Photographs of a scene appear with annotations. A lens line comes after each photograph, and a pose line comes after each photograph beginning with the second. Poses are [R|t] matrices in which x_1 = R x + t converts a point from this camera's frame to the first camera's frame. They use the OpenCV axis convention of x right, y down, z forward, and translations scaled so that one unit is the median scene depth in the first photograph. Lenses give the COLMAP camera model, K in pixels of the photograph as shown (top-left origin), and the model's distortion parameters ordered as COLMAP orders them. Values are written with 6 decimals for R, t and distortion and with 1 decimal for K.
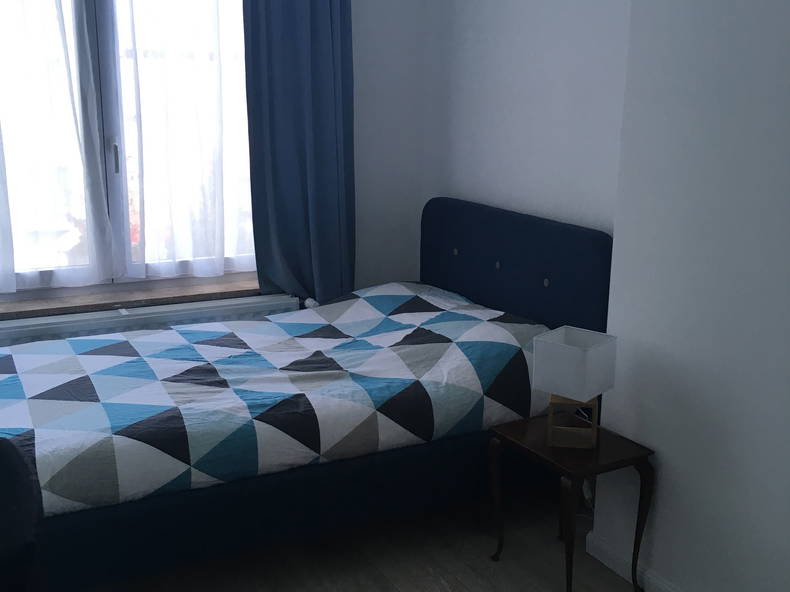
lens RADIAL K [[879.0, 0, 395.7], [0, 879.0, 298.8], [0, 0, 1]] dist [0.020746, 0.000000]
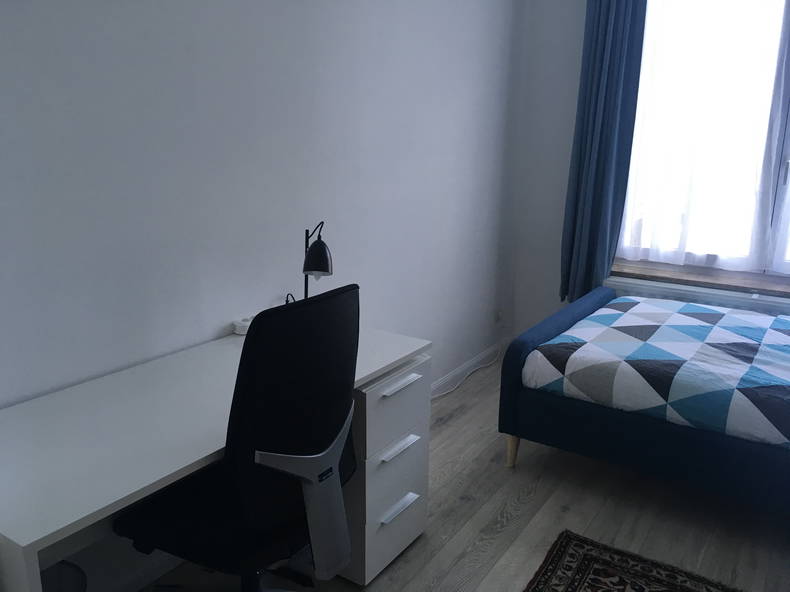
lens RADIAL K [[667.6, 0, 394.9], [0, 667.6, 294.4], [0, 0, 1]] dist [0.010761, 0.004418]
pose [[0.451597, 0.206010, -0.868113, 0.377735], [-0.195969, 0.972121, 0.128748, -0.013188], [0.870434, 0.111981, 0.479379, 0.144595]]
